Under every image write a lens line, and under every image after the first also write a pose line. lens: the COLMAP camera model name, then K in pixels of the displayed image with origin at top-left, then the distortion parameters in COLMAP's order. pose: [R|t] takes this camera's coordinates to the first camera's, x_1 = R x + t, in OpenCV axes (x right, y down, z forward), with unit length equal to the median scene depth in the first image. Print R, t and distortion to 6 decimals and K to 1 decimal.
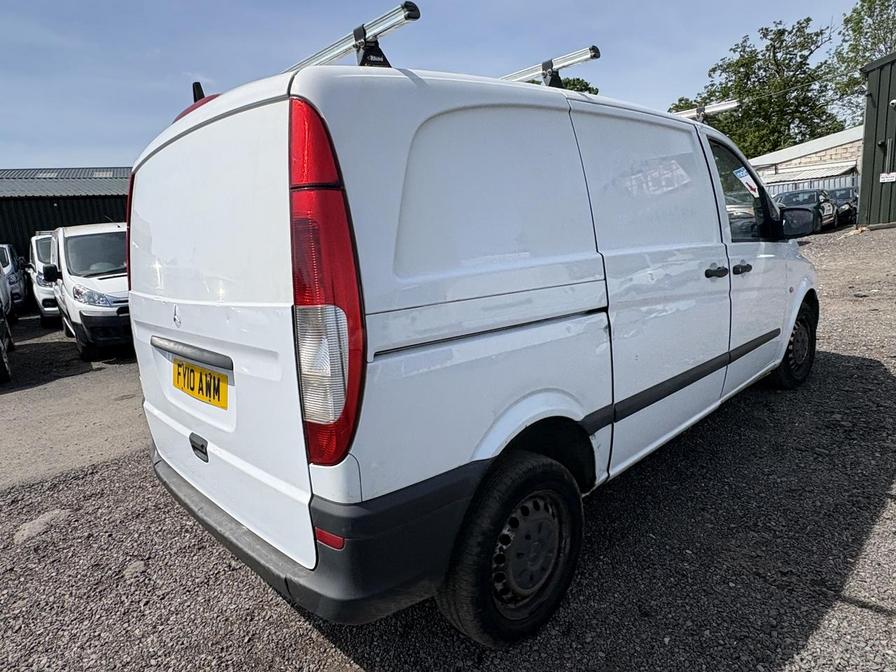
lens RADIAL K [[543.1, 0, 445.7], [0, 543.1, 328.4], [0, 0, 1]] dist [0.013618, -0.008402]
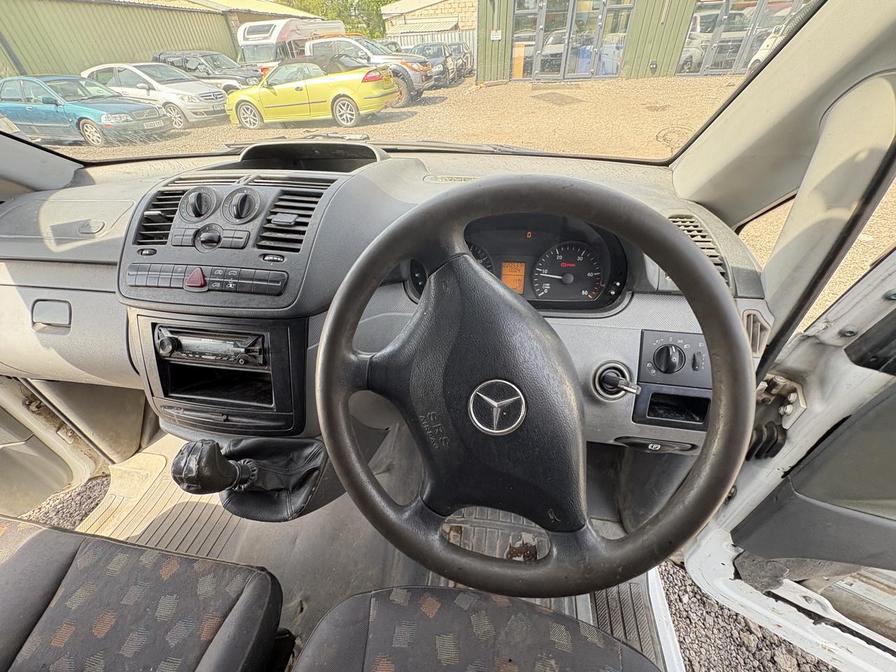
lens RADIAL K [[359.3, 0, 448.9], [0, 359.3, 340.3], [0, 0, 1]] dist [-0.001168, 0.000386]
pose [[0.801449, -0.336783, 0.494223, 0.077533], [0.081729, 0.880296, 0.467333, -0.046498], [-0.592452, -0.334151, 0.733037, 0.192366]]
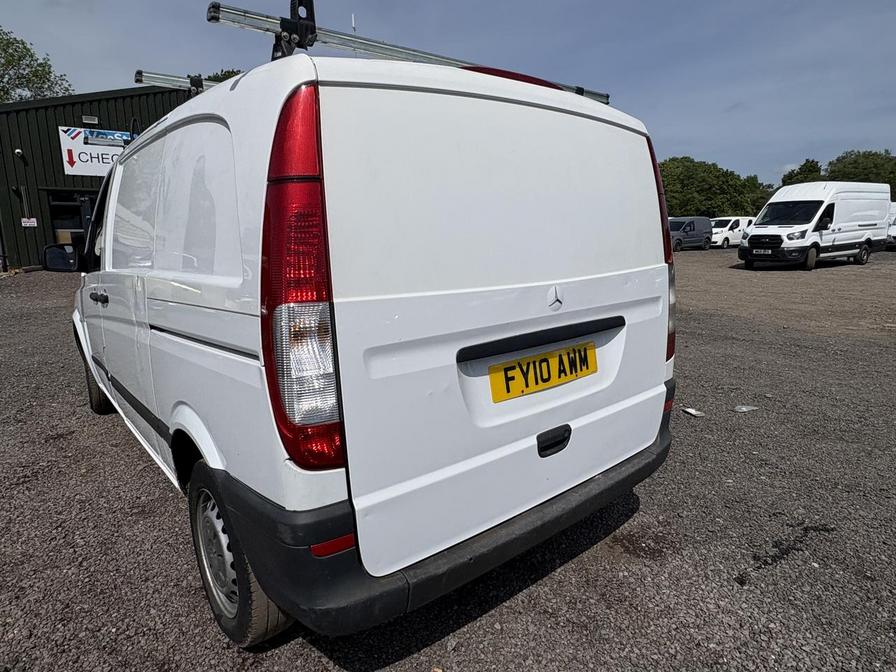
lens RADIAL K [[543.1, 0, 448.6], [0, 543.1, 338.2], [0, 0, 1]] dist [0.013618, -0.008402]
pose [[0.075298, -0.117744, 0.990185, -0.151512], [0.191239, 0.976276, 0.101548, -0.008939], [-0.978651, 0.181716, 0.096029, 0.116955]]
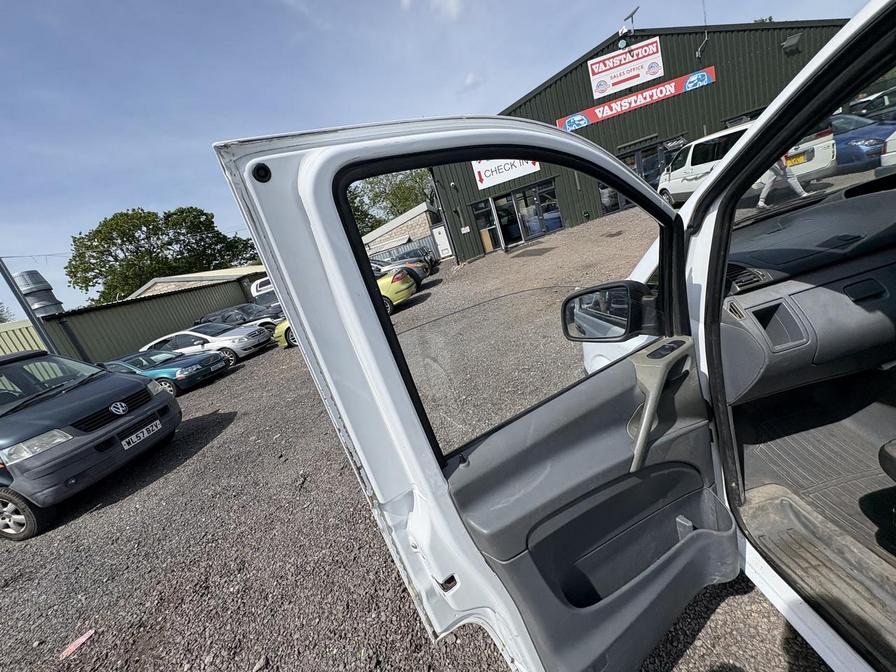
lens RADIAL K [[359.3, 0, 450.6], [0, 359.3, 337.9], [0, 0, 1]] dist [-0.001168, 0.000386]
pose [[0.669515, -0.318233, 0.671177, -0.018954], [0.371784, 0.925817, 0.068105, -0.055706], [-0.643060, 0.203935, 0.738162, 0.246149]]
